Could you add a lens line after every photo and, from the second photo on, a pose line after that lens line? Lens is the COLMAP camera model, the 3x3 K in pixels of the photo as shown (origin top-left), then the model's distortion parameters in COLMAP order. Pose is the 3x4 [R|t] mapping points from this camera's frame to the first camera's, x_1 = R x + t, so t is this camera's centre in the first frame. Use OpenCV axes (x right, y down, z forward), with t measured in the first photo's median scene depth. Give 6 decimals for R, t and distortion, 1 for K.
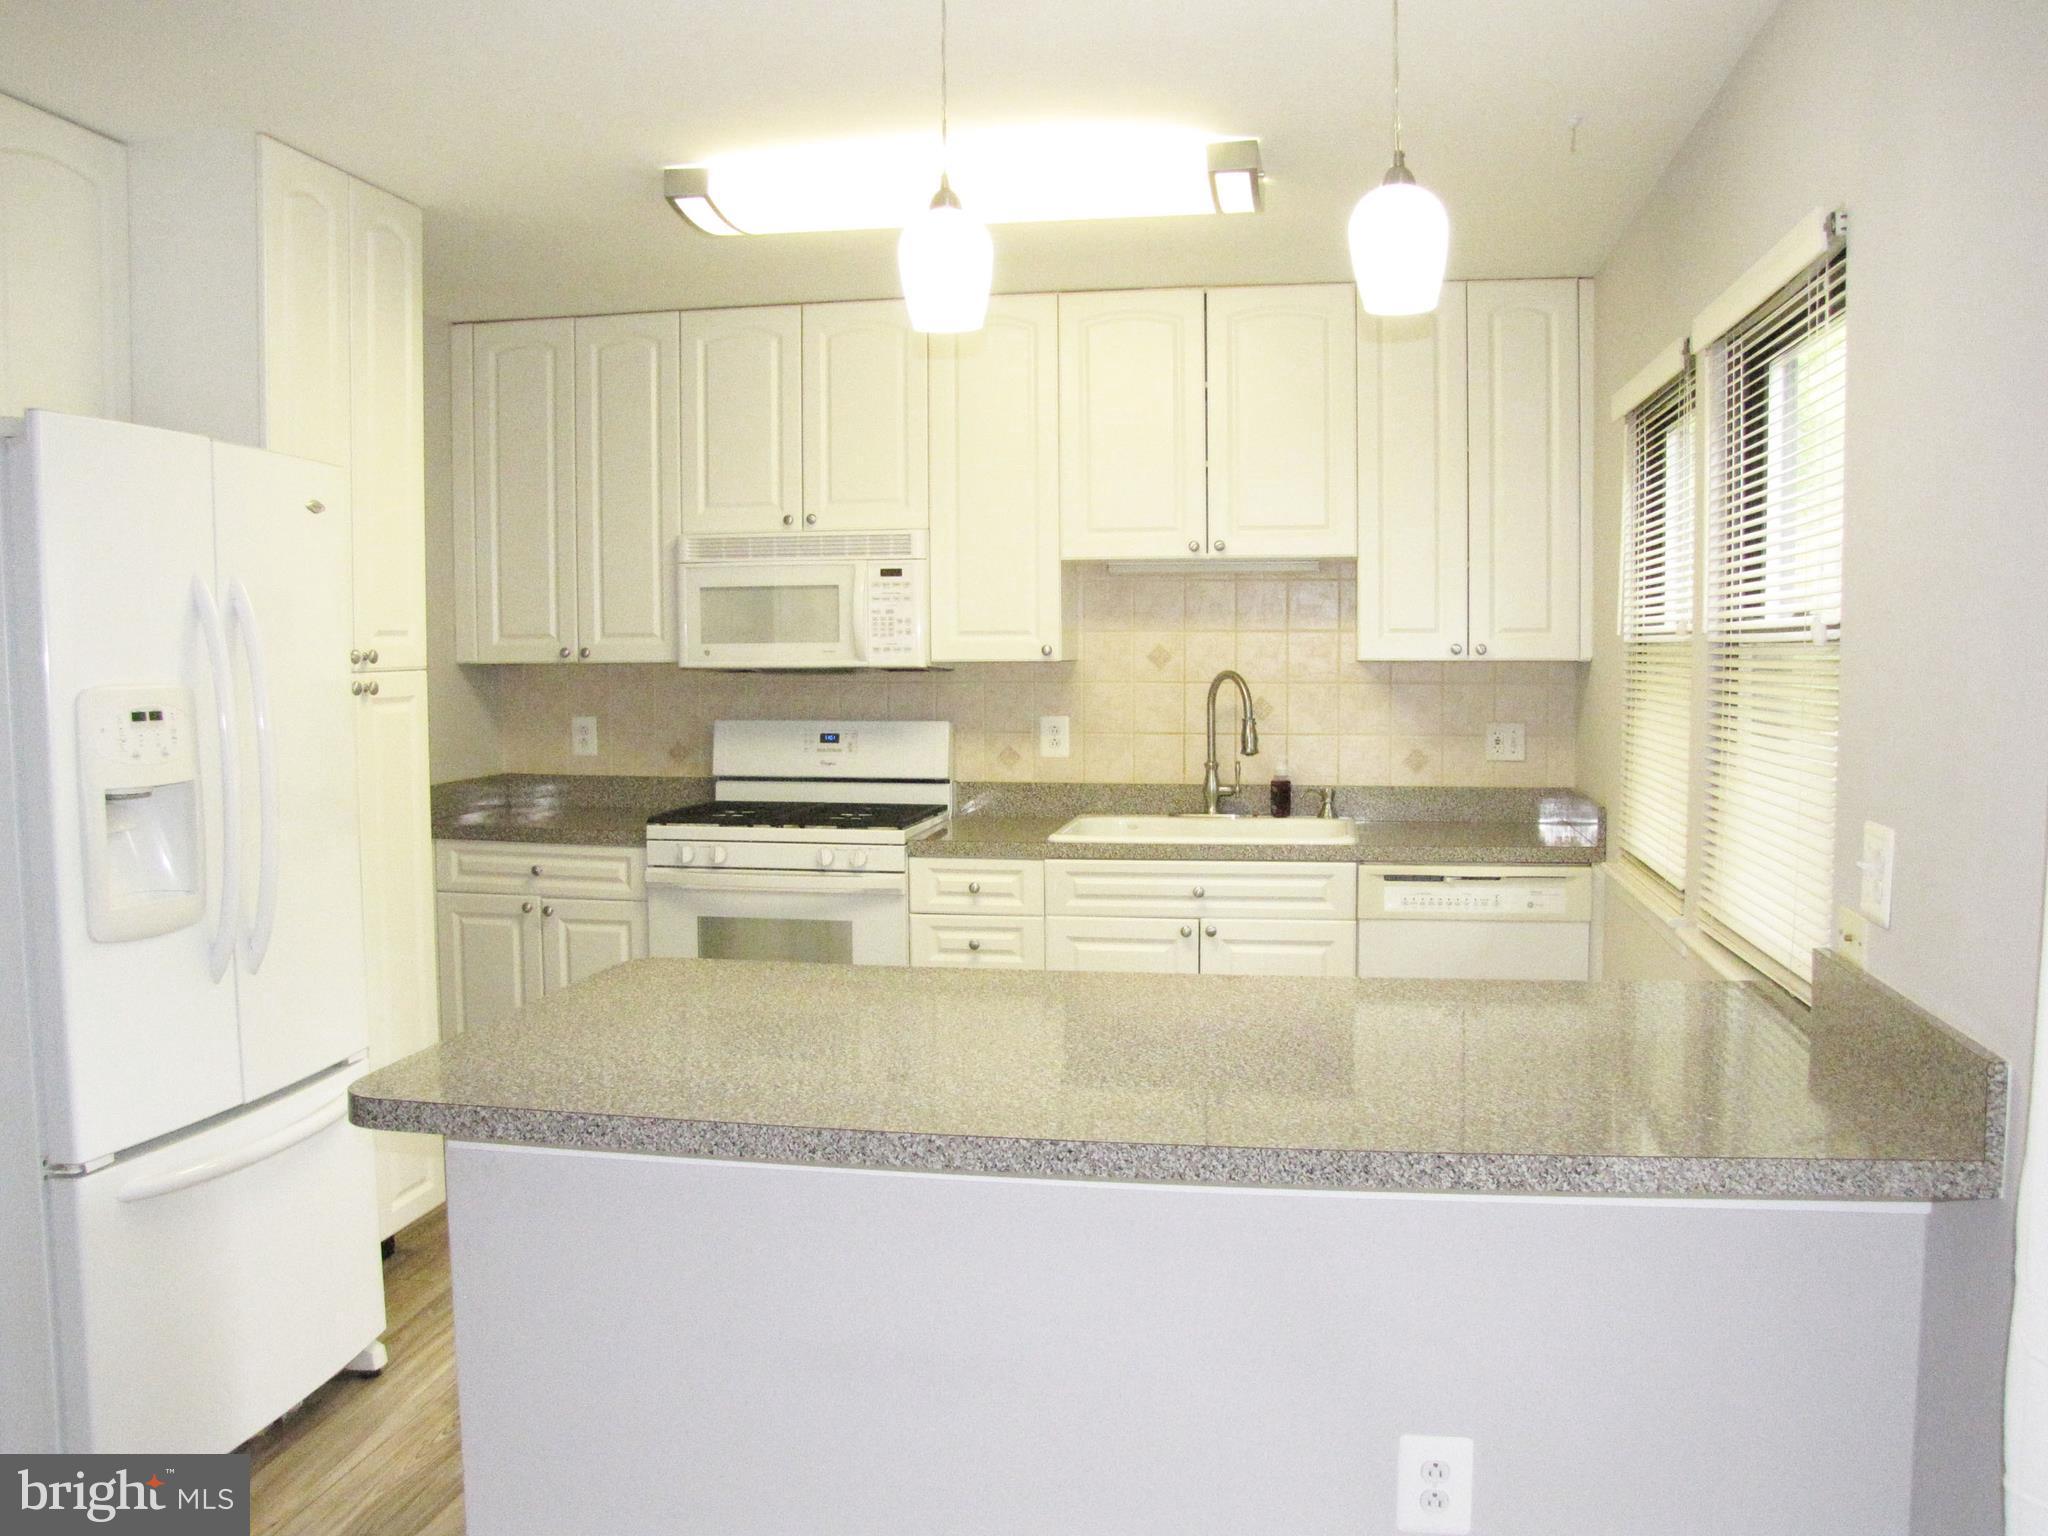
lens RADIAL K [[1876.7, 0, 1024.0], [0, 1876.7, 768.0], [0, 0, 1]] dist [-0.215747, 0.226706]
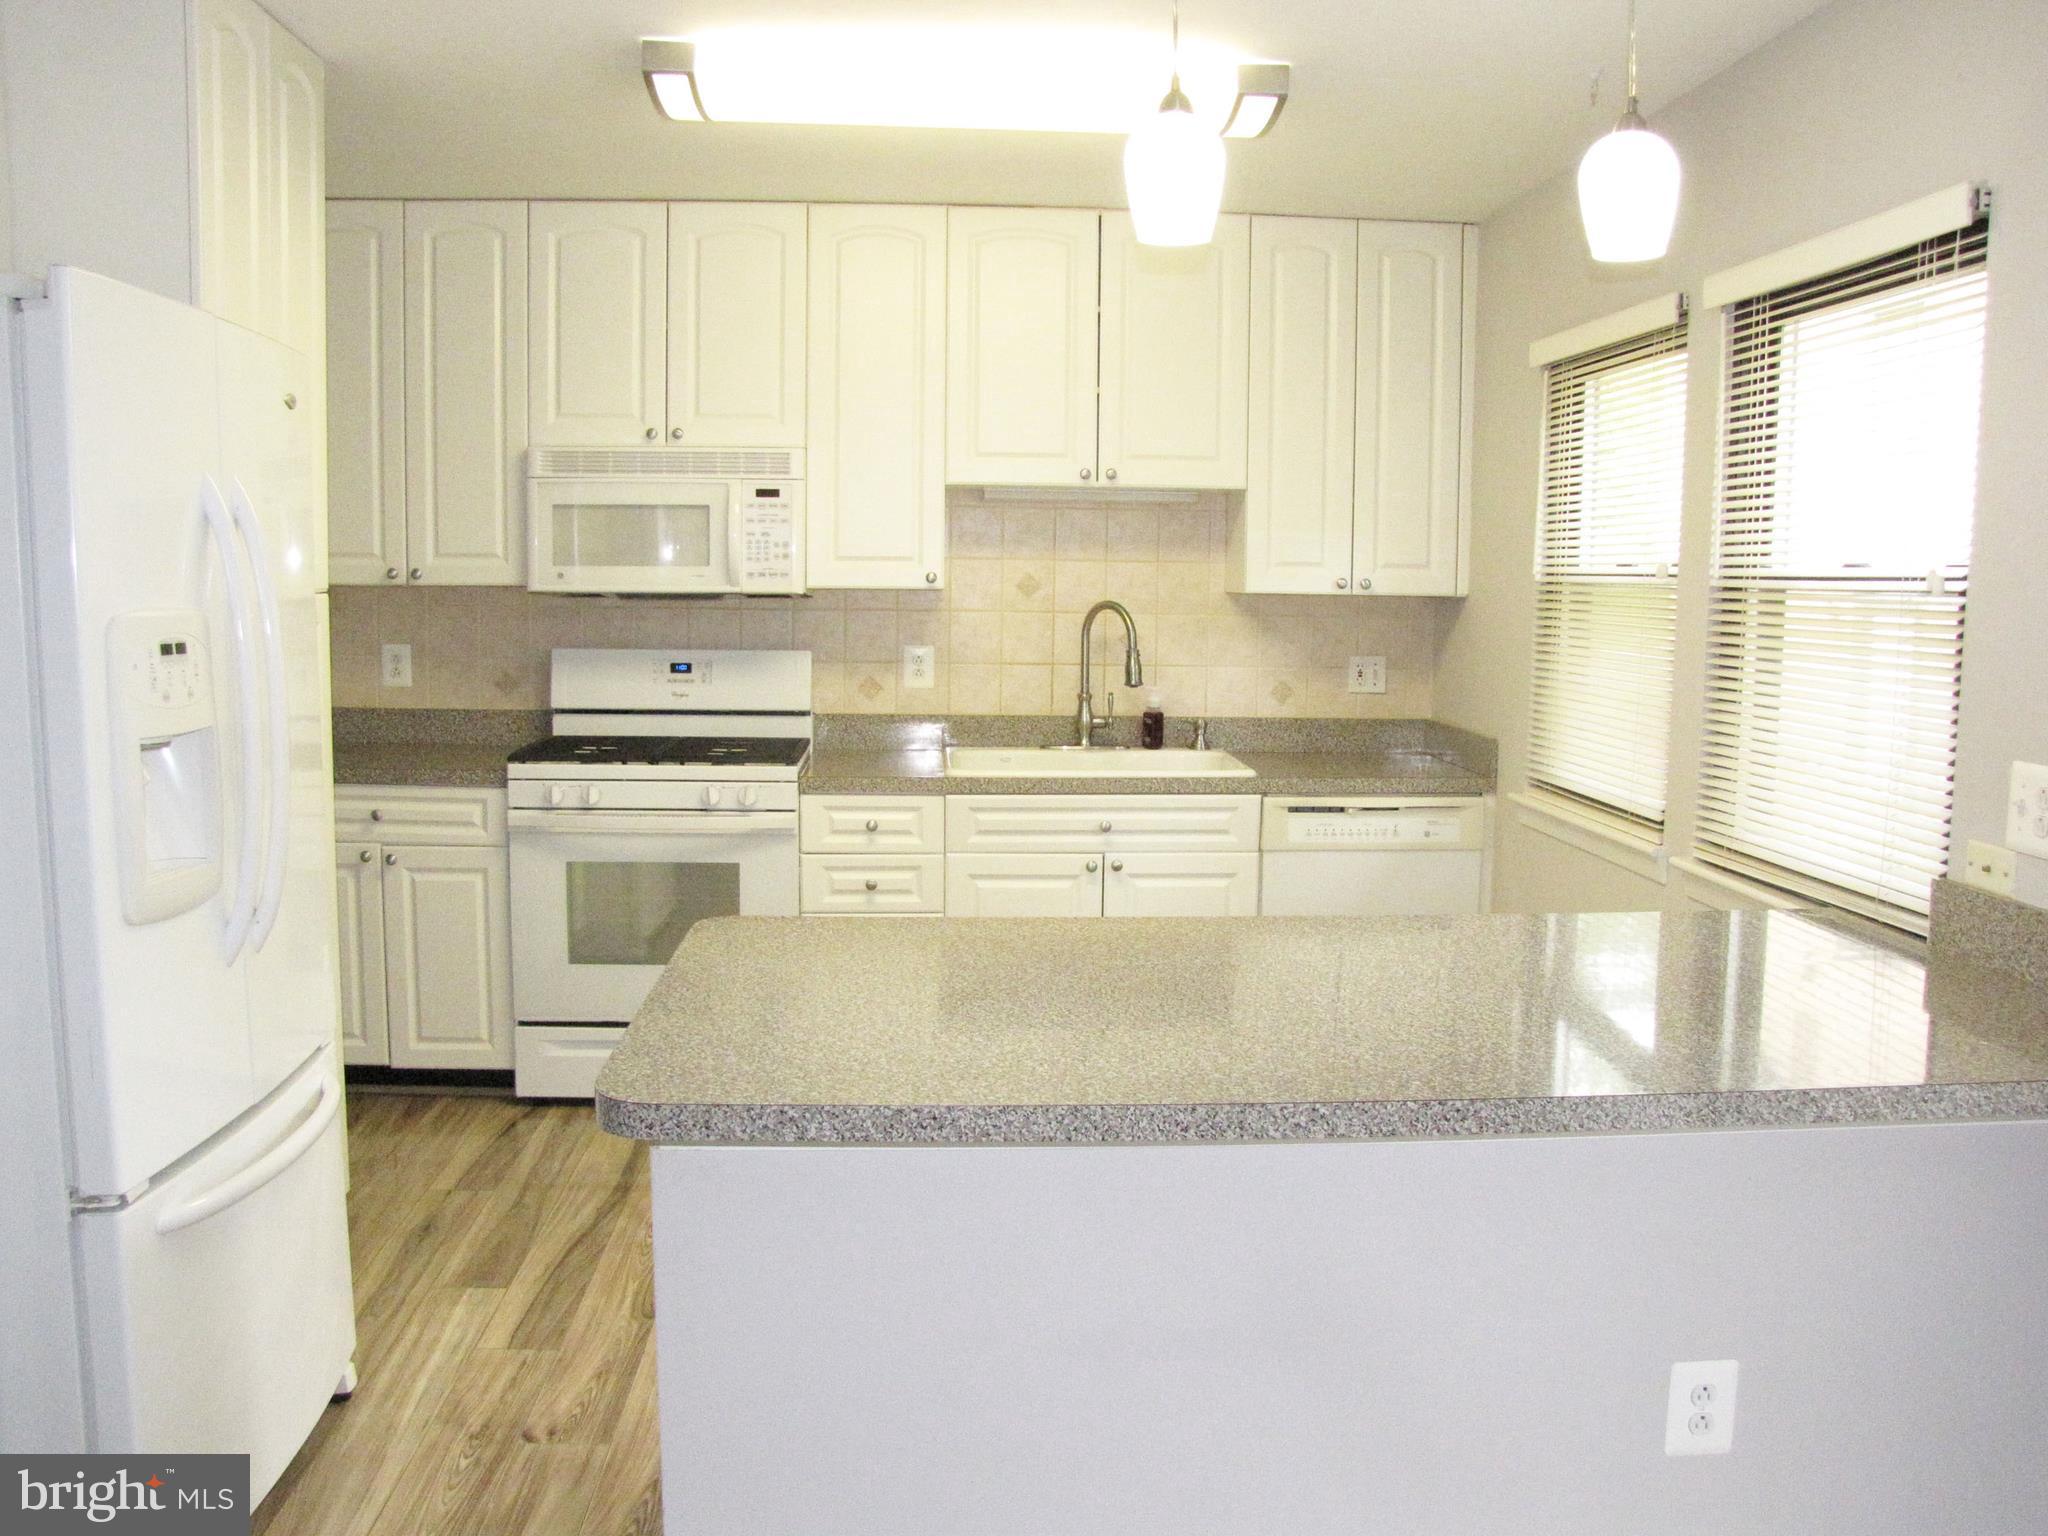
lens RADIAL K [[1863.9, 0, 1024.0], [0, 1863.9, 768.0], [0, 0, 1]] dist [-0.211780, 0.207448]
pose [[0.965826, -0.010153, 0.258993, -0.191826], [-0.000841, 0.999104, 0.042305, -0.005596], [-0.259191, -0.041077, 0.964952, 0.062559]]
